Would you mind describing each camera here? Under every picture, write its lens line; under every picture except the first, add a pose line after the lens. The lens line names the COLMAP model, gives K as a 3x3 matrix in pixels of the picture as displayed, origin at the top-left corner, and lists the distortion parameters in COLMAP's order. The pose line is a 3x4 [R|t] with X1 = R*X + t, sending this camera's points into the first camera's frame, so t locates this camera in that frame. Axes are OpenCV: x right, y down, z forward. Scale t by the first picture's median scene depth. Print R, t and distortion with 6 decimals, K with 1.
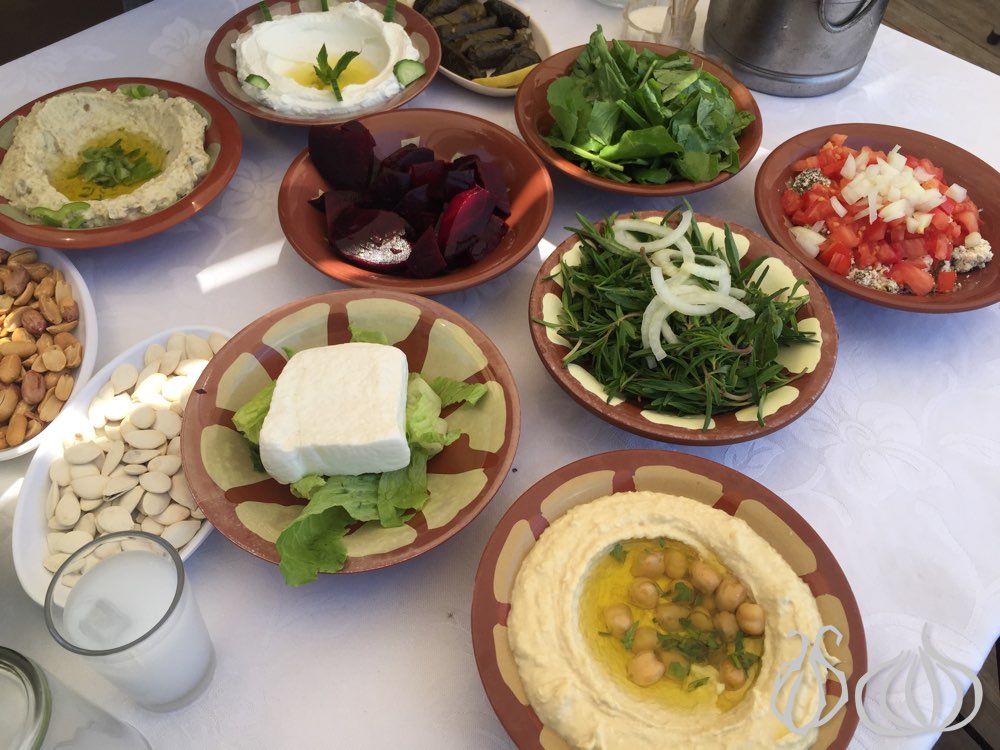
lens RADIAL K [[817.6, 0, 500.0], [0, 817.6, 375.0], [0, 0, 1]] dist [-0.000935, -0.008563]
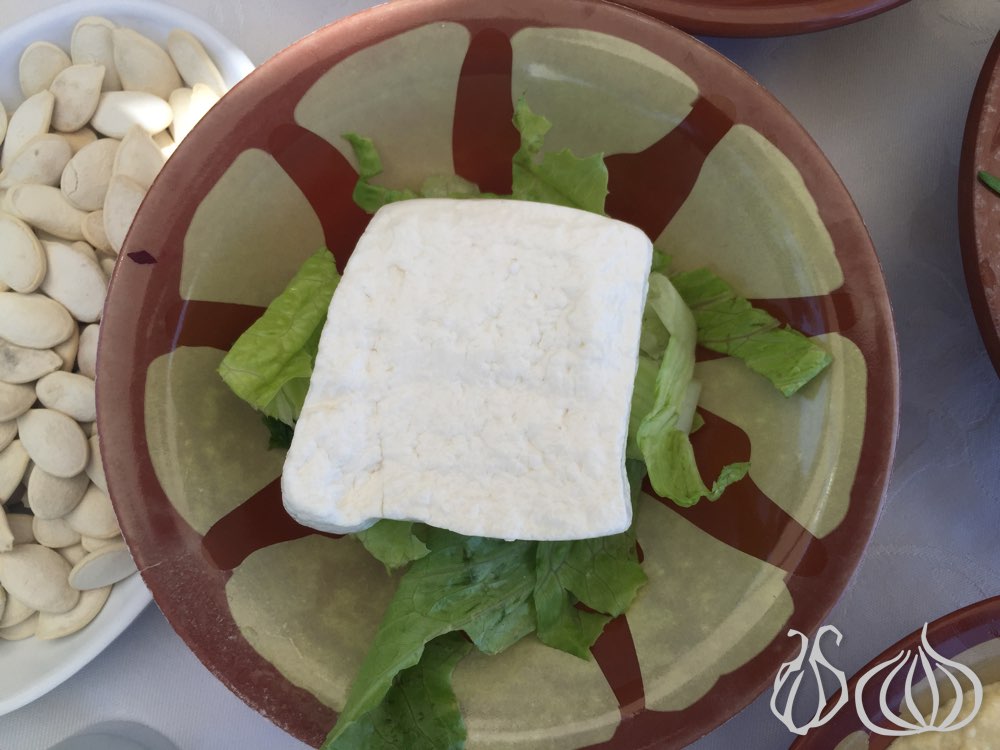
lens RADIAL K [[817.6, 0, 500.0], [0, 817.6, 375.0], [0, 0, 1]] dist [-0.000935, -0.008563]
pose [[0.983861, 0.178192, 0.016316, -0.193060], [-0.157072, 0.816359, 0.555775, -0.188218], [0.085714, -0.549368, 0.831173, 0.665767]]
